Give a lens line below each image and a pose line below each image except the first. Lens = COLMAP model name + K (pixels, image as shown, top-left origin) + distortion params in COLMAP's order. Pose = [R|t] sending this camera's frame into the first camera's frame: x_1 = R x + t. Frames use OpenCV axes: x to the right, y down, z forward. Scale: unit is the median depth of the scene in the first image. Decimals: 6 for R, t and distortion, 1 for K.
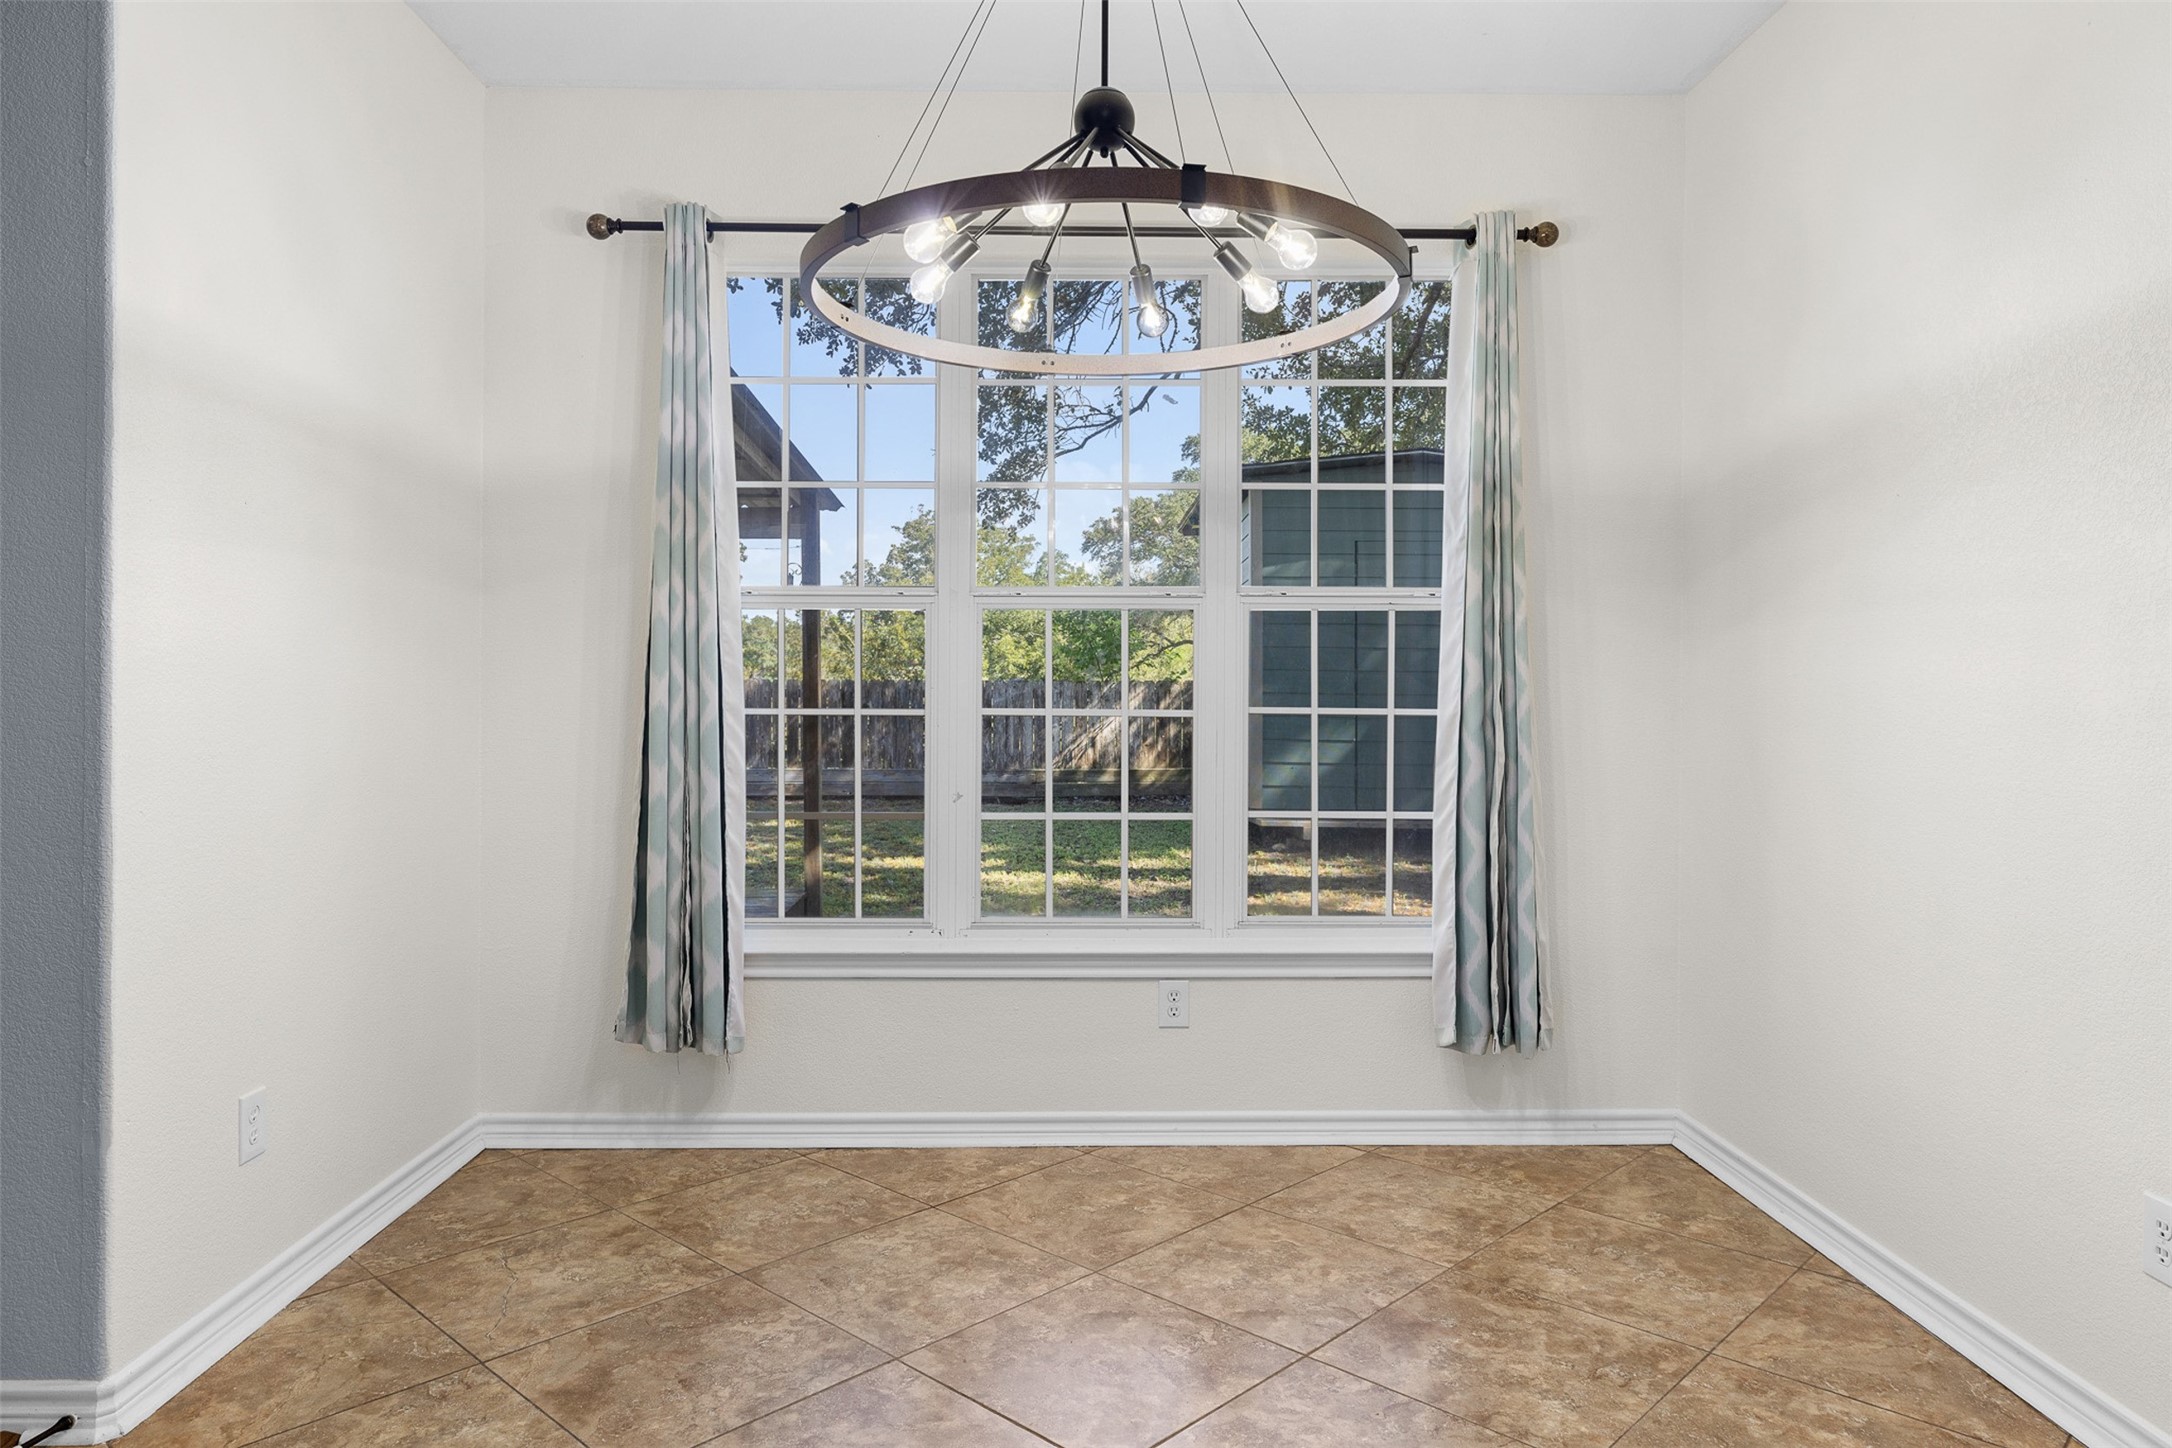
lens RADIAL K [[1347.5, 0, 1082.4], [0, 1347.5, 706.5], [0, 0, 1]] dist [-0.003150, 0.001134]
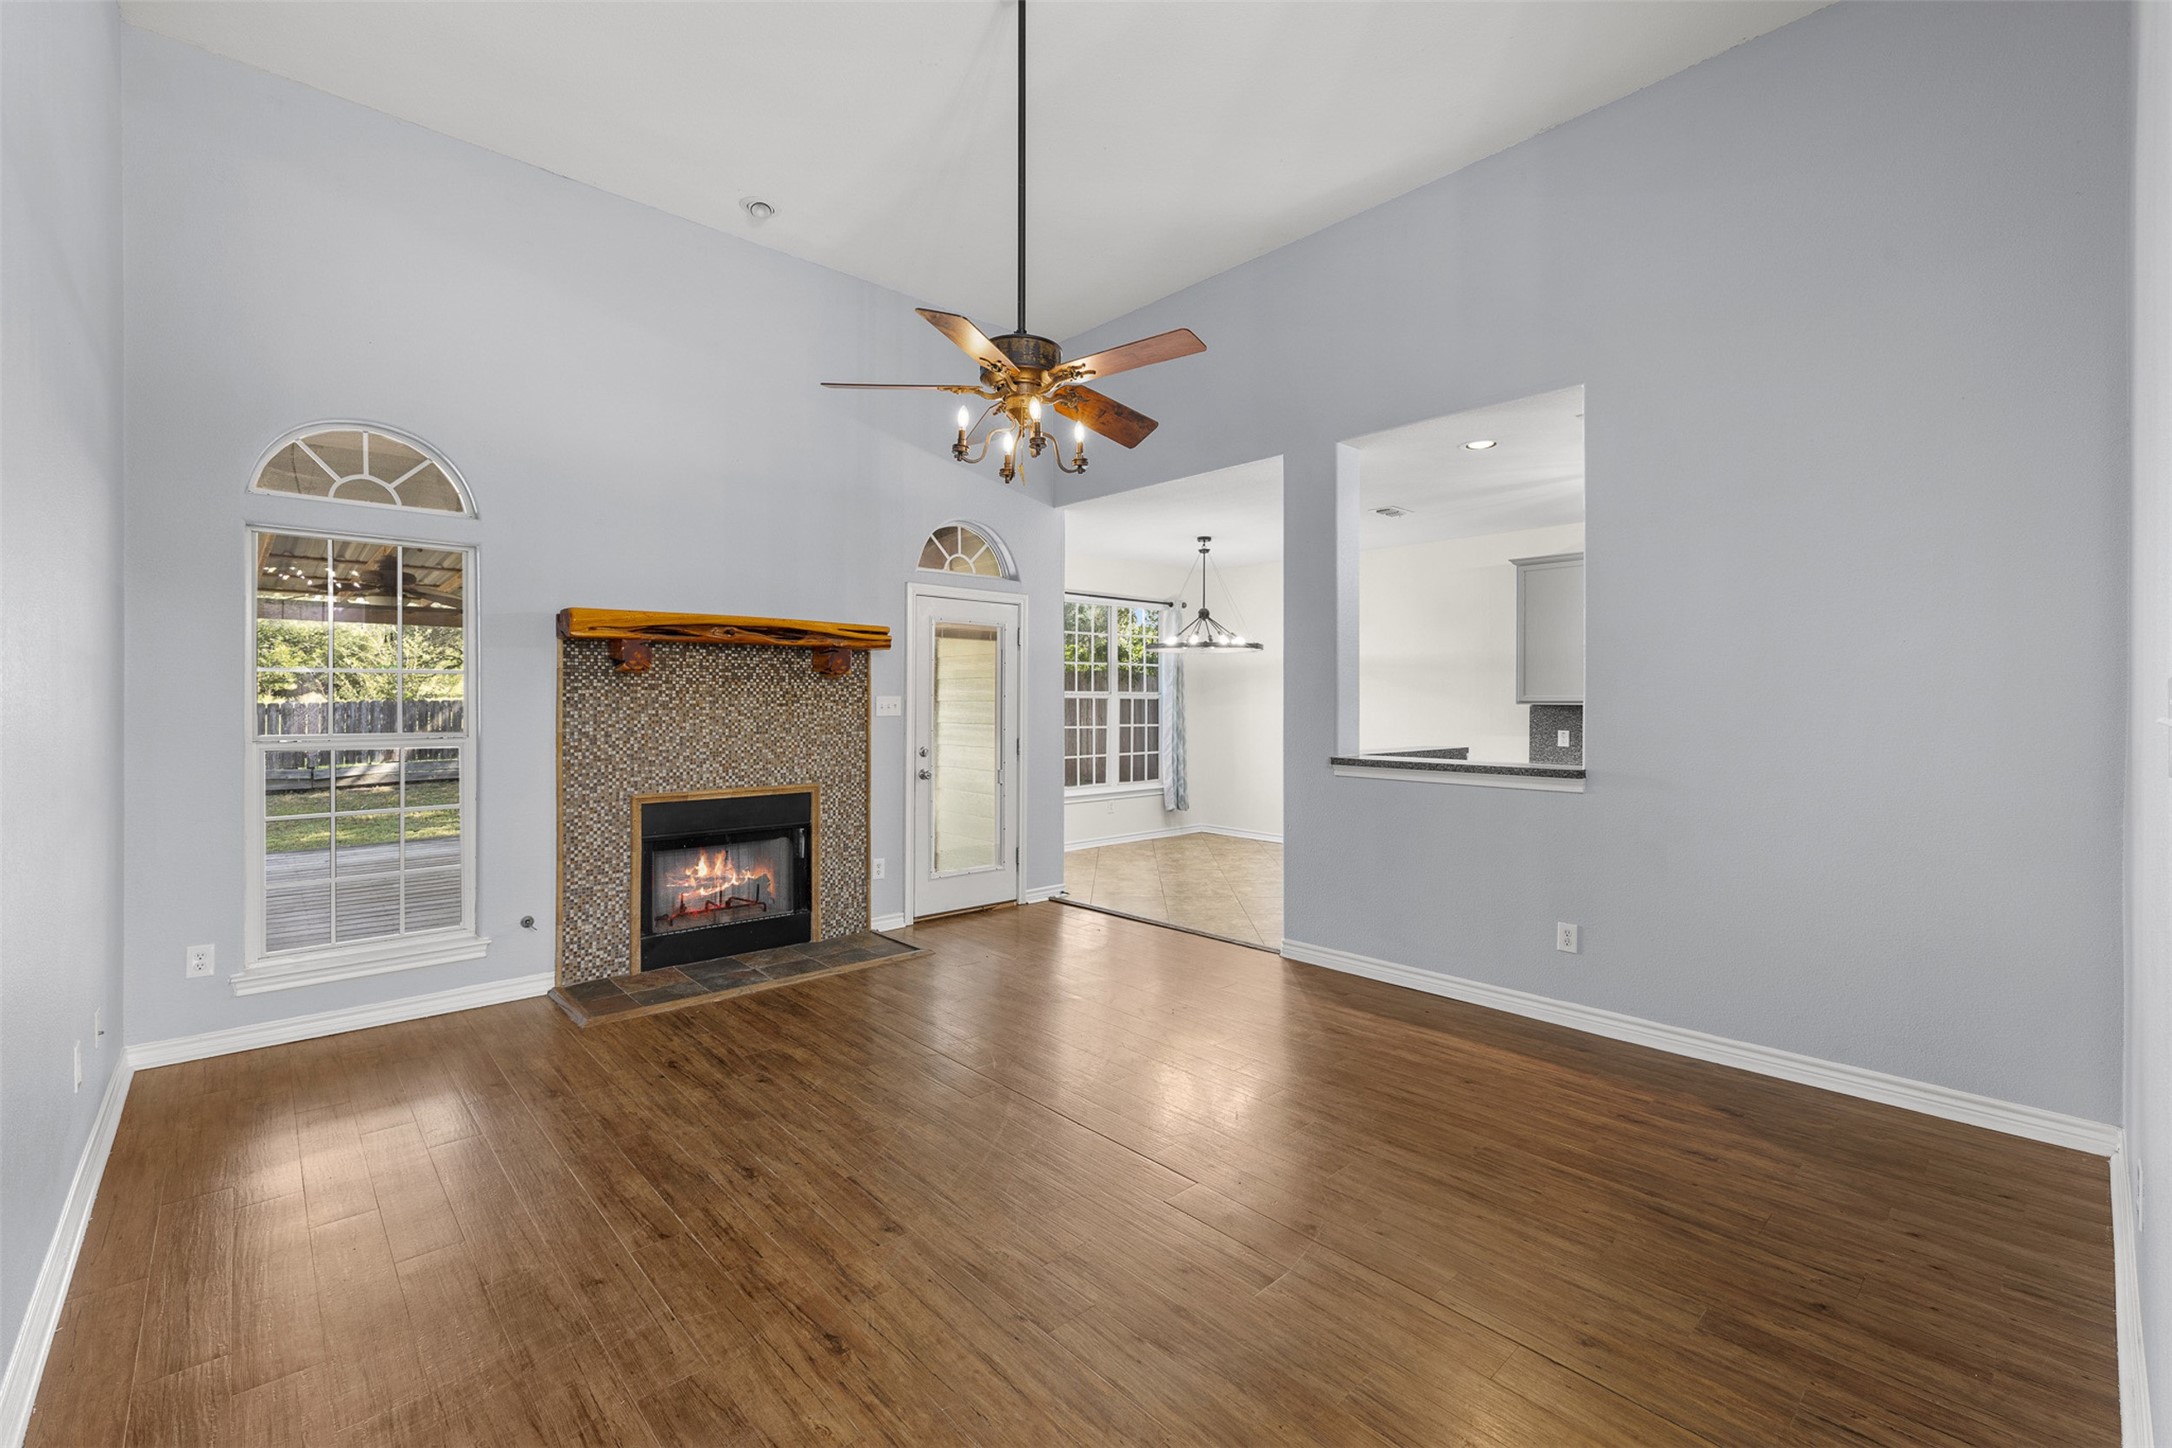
lens RADIAL K [[921.3, 0, 1093.7], [0, 921.3, 711.8], [0, 0, 1]] dist [-0.001769, 0.000798]
pose [[0.754107, -0.008754, 0.656693, -1.759952], [0.003813, 0.999953, 0.008951, -0.064695], [-0.656741, -0.004246, 0.754105, -0.936843]]
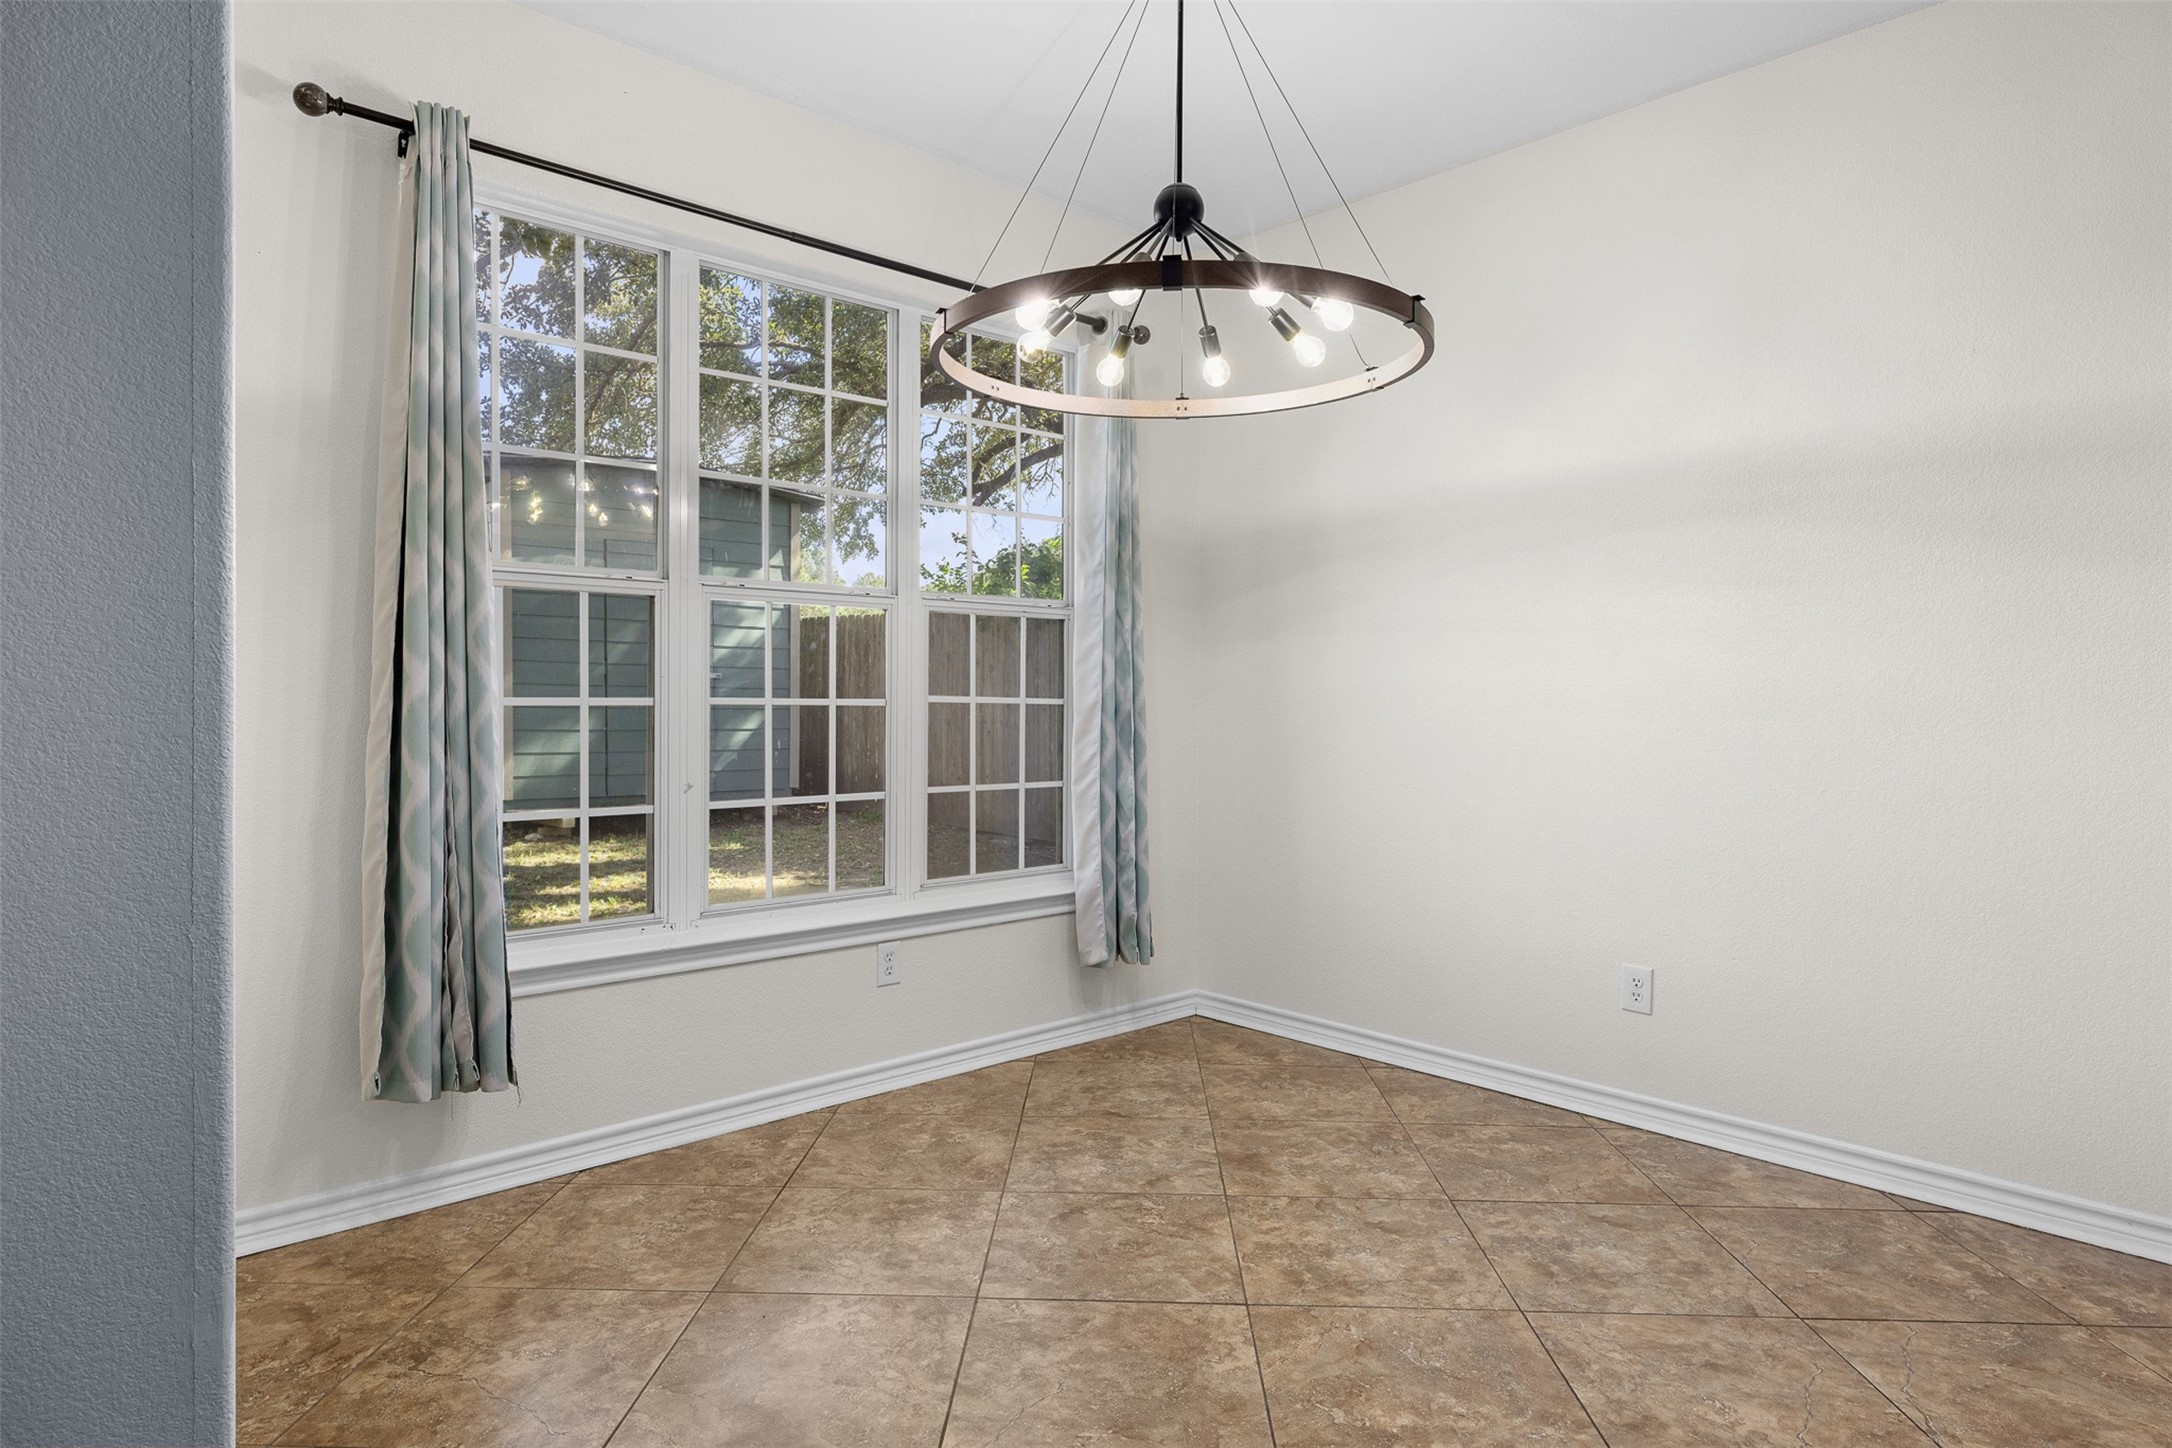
lens RADIAL K [[1223.6, 0, 1076.9], [0, 1223.6, 715.5], [0, 0, 1]] dist [0.000554, 0.002210]
pose [[0.757546, -0.010731, 0.652694, -0.515166], [0.001805, 0.999895, 0.014345, 0.001903], [-0.652779, -0.009689, 0.757486, 0.149051]]
